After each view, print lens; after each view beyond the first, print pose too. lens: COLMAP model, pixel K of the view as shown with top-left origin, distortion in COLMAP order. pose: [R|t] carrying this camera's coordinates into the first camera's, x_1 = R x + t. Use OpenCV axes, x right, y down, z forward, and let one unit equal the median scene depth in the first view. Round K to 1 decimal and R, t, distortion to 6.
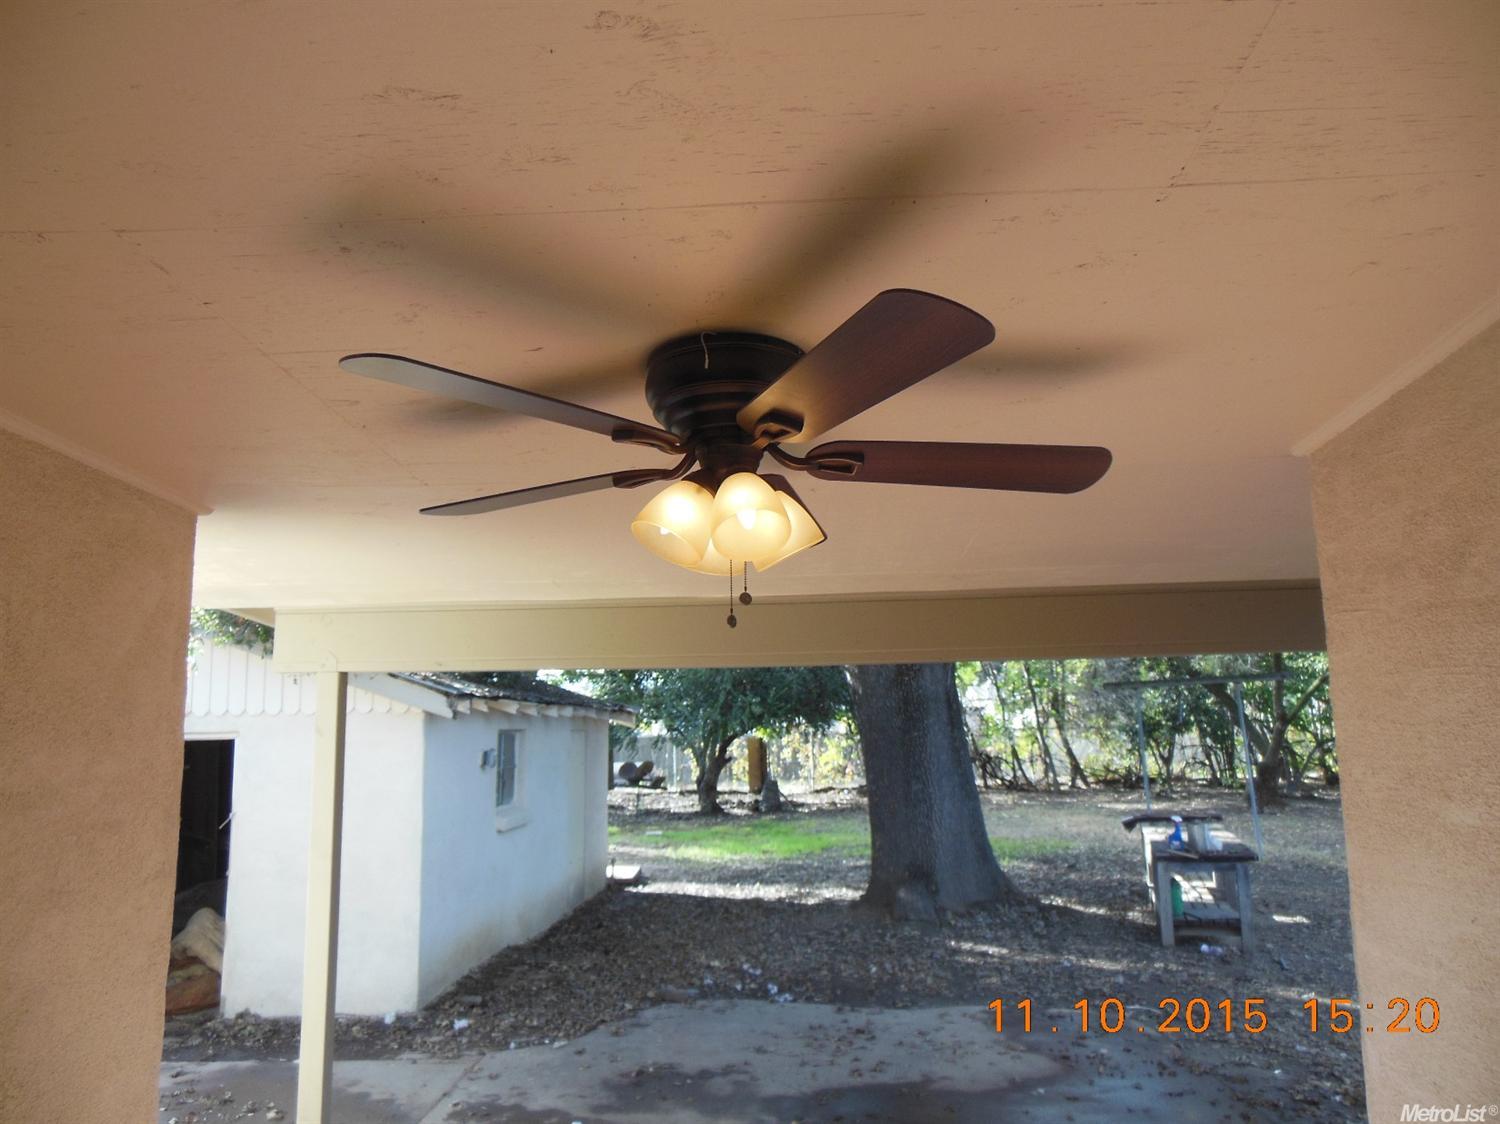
lens RADIAL K [[1127.1, 0, 750.0], [0, 1127.1, 562.0], [0, 0, 1]] dist [-0.065654, 0.105763]
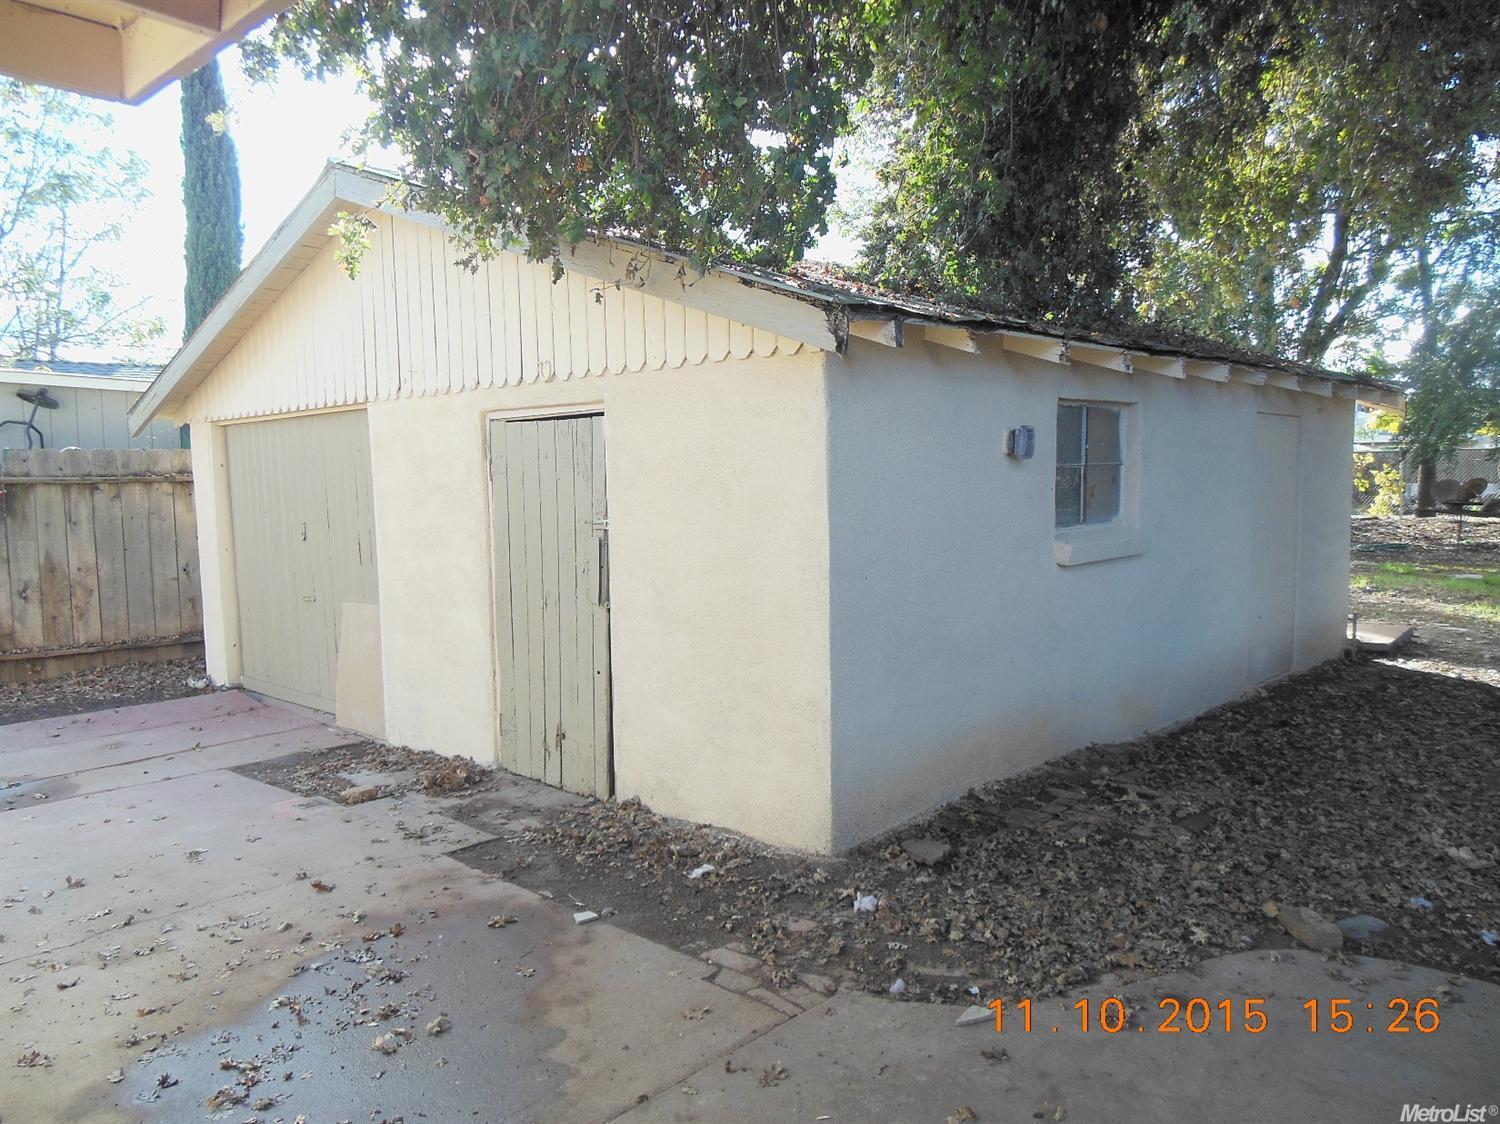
lens RADIAL K [[1127.1, 0, 750.0], [0, 1127.1, 562.0], [0, 0, 1]] dist [-0.065654, 0.105763]
pose [[0.766122, 0.053125, -0.640496, 0.034019], [0.102949, 0.973565, 0.203892, 0.095254], [0.634396, -0.222145, 0.740401, 0.434996]]
